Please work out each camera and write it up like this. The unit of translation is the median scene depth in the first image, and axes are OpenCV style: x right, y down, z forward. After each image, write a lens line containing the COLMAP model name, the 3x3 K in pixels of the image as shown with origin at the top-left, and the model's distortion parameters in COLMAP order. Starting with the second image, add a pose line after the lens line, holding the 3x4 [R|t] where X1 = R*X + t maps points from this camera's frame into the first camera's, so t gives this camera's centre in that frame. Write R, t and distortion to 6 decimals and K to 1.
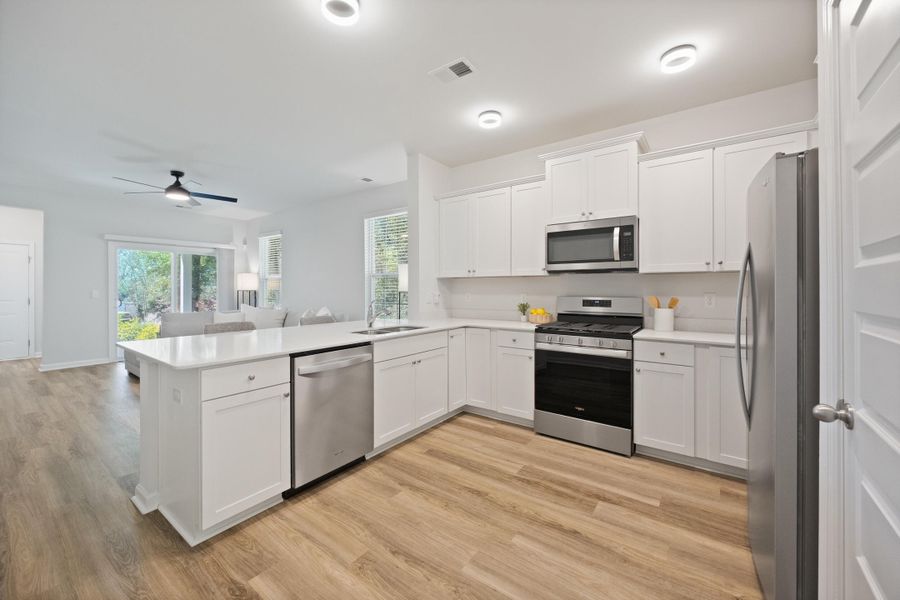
lens RADIAL K [[342.1, 0, 466.4], [0, 342.1, 287.5], [0, 0, 1]] dist [-0.020894, 0.000260]
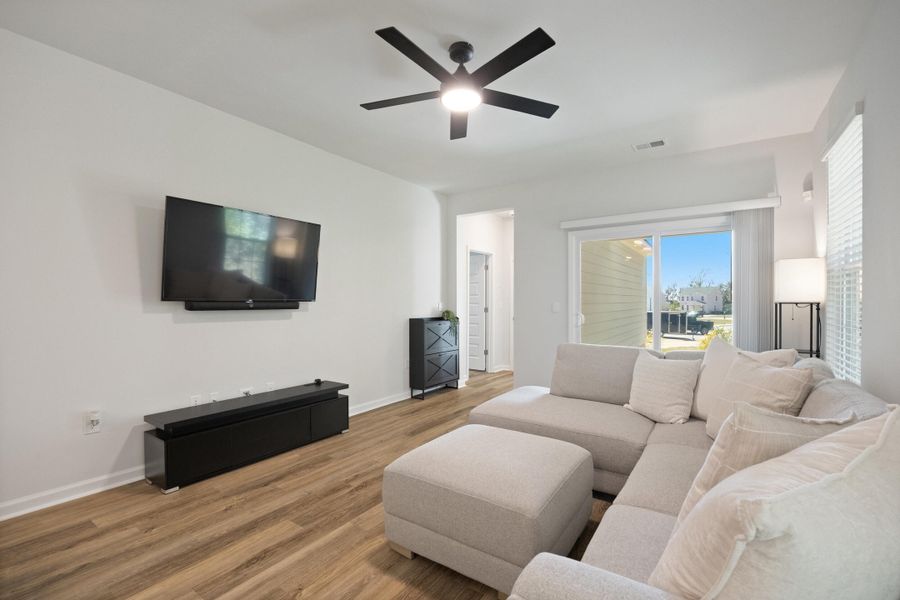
lens RADIAL K [[397.6, 0, 450.0], [0, 397.6, 300.0], [0, 0, 1]] dist [0.000083, 0.000073]
pose [[-0.016901, -0.001216, -0.999856, -0.216792], [-0.002248, 0.999997, -0.001178, 0.006489], [0.999855, 0.002228, -0.016904, 0.724001]]
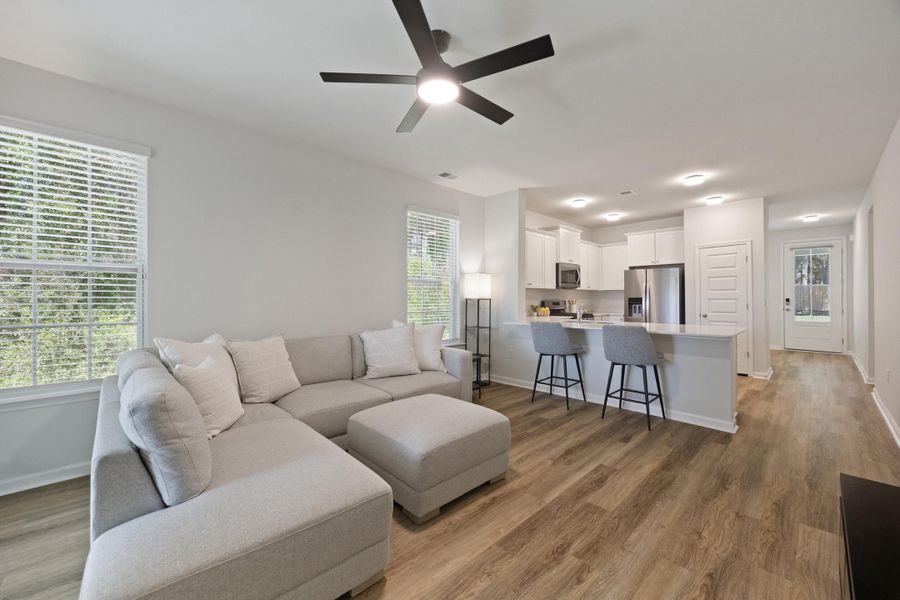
lens RADIAL K [[355.4, 0, 449.8], [0, 355.4, 296.4], [0, 0, 1]] dist [0.000251, 0.000177]
pose [[0.216762, 0.005836, 0.976207, -0.961618], [0.002208, 0.999977, -0.006468, 0.007318], [-0.976222, 0.003557, 0.216744, 0.641734]]
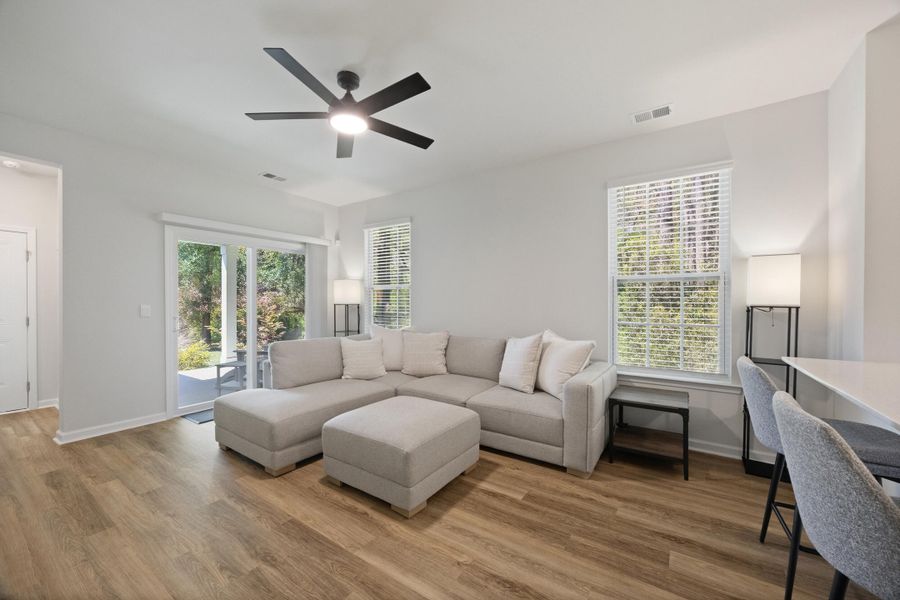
lens RADIAL K [[349.5, 0, 454.8], [0, 349.5, 304.0], [0, 0, 1]] dist [-0.002961, -0.000483]
pose [[0.999991, 0.002360, -0.003559, -0.503044], [-0.002349, 0.999992, 0.003334, 0.005332], [0.003567, -0.003326, 0.999988, 0.334030]]
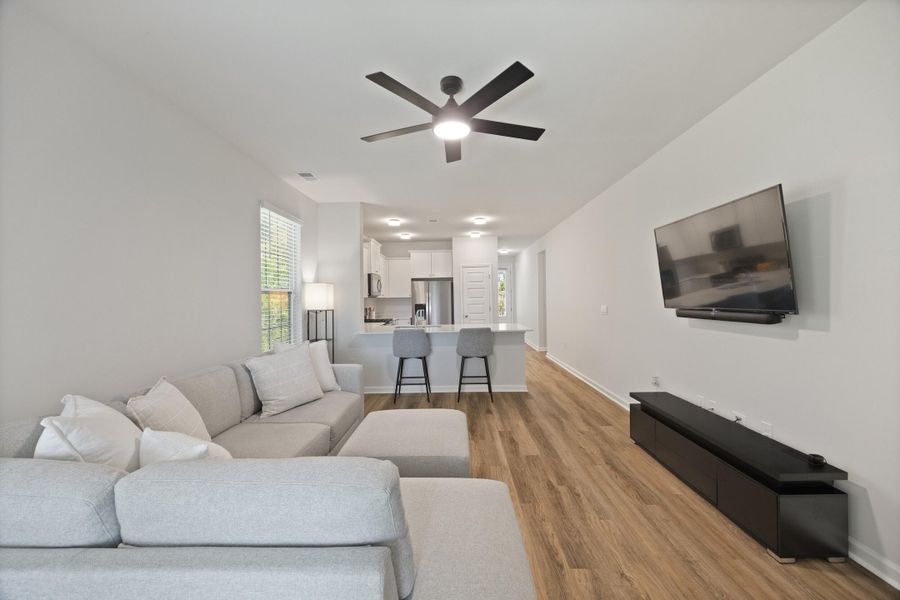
lens RADIAL K [[350.0, 0, 453.6], [0, 350.0, 298.6], [0, 0, 1]] dist [-0.002663, -0.000040]
pose [[-0.547072, 0.010888, 0.837015, -0.943484], [0.019122, 0.999817, -0.000507, -0.011742], [-0.836867, 0.015728, -0.547180, 0.938686]]
